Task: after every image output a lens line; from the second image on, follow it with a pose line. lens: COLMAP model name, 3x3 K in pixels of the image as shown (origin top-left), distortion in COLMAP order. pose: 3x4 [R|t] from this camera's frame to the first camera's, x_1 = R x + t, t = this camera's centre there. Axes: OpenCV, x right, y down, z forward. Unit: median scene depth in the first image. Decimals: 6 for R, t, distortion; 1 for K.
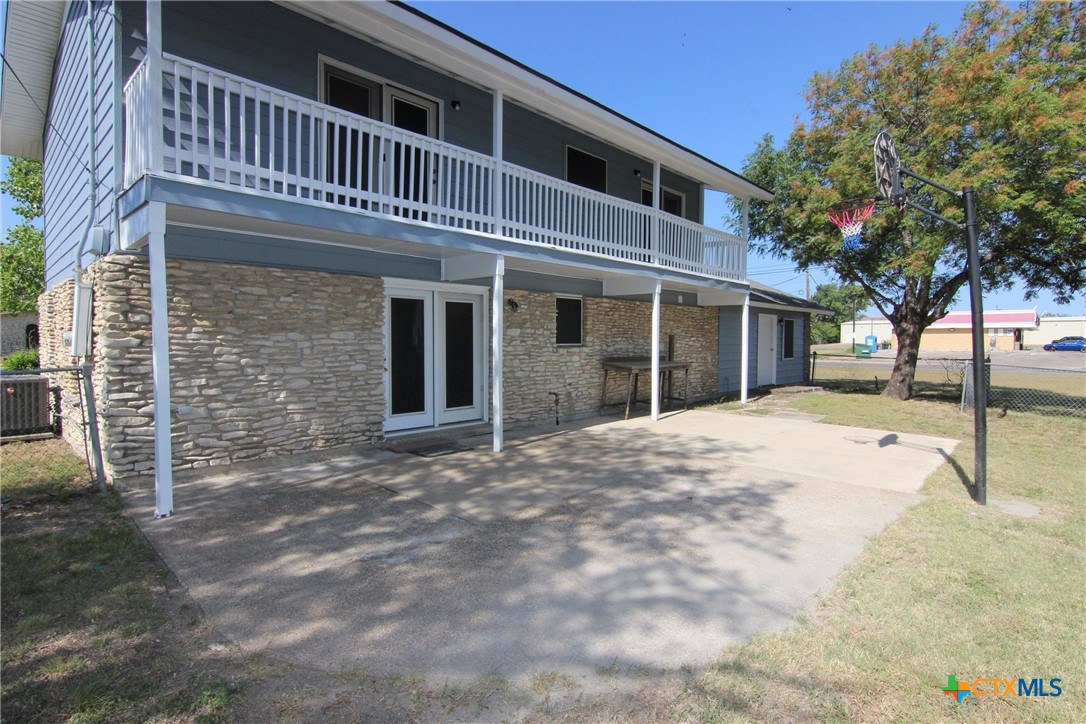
lens RADIAL K [[552.3, 0, 544.7], [0, 552.3, 357.6], [0, 0, 1]] dist [-0.014412, -0.005787]
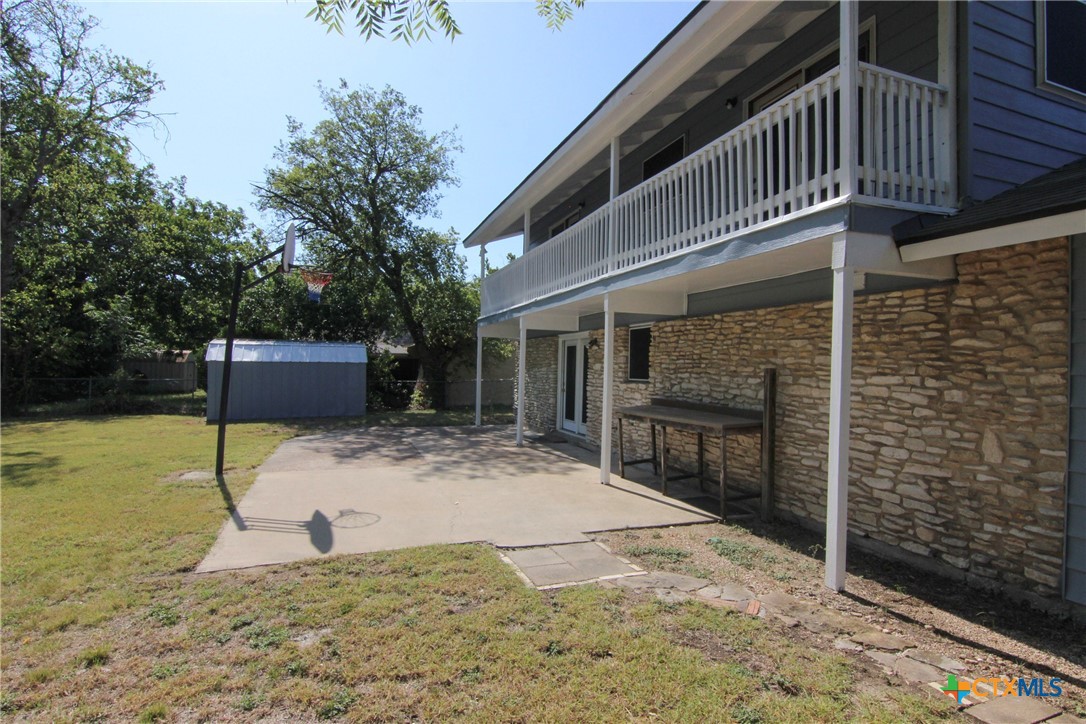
lens RADIAL K [[552.3, 0, 542.8], [0, 552.3, 360.9], [0, 0, 1]] dist [-0.014412, -0.005787]
pose [[-0.410522, -0.000423, -0.911851, 0.838211], [-0.020278, 0.999757, 0.008666, -0.054612], [0.911625, 0.022048, -0.410431, 1.188283]]
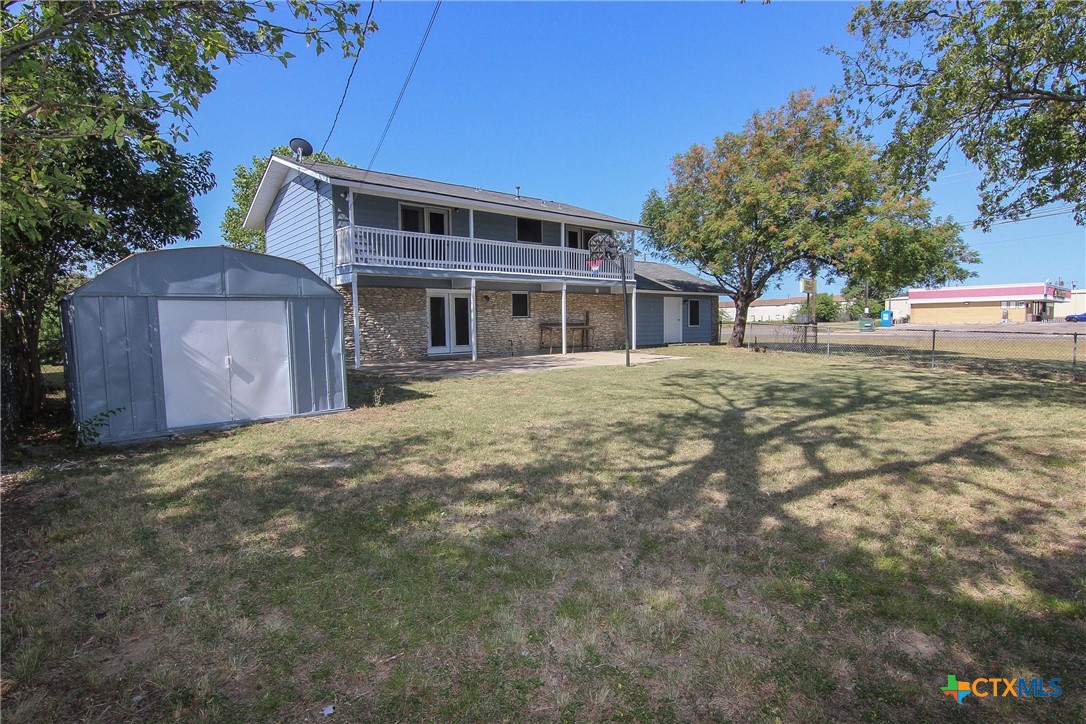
lens RADIAL K [[552.3, 0, 540.4], [0, 552.3, 361.1], [0, 0, 1]] dist [-0.014412, -0.005787]
pose [[0.992376, -0.009844, -0.122857, 0.449114], [0.014393, 0.999241, 0.036191, 0.081722], [0.122408, -0.037683, 0.991764, -1.217766]]
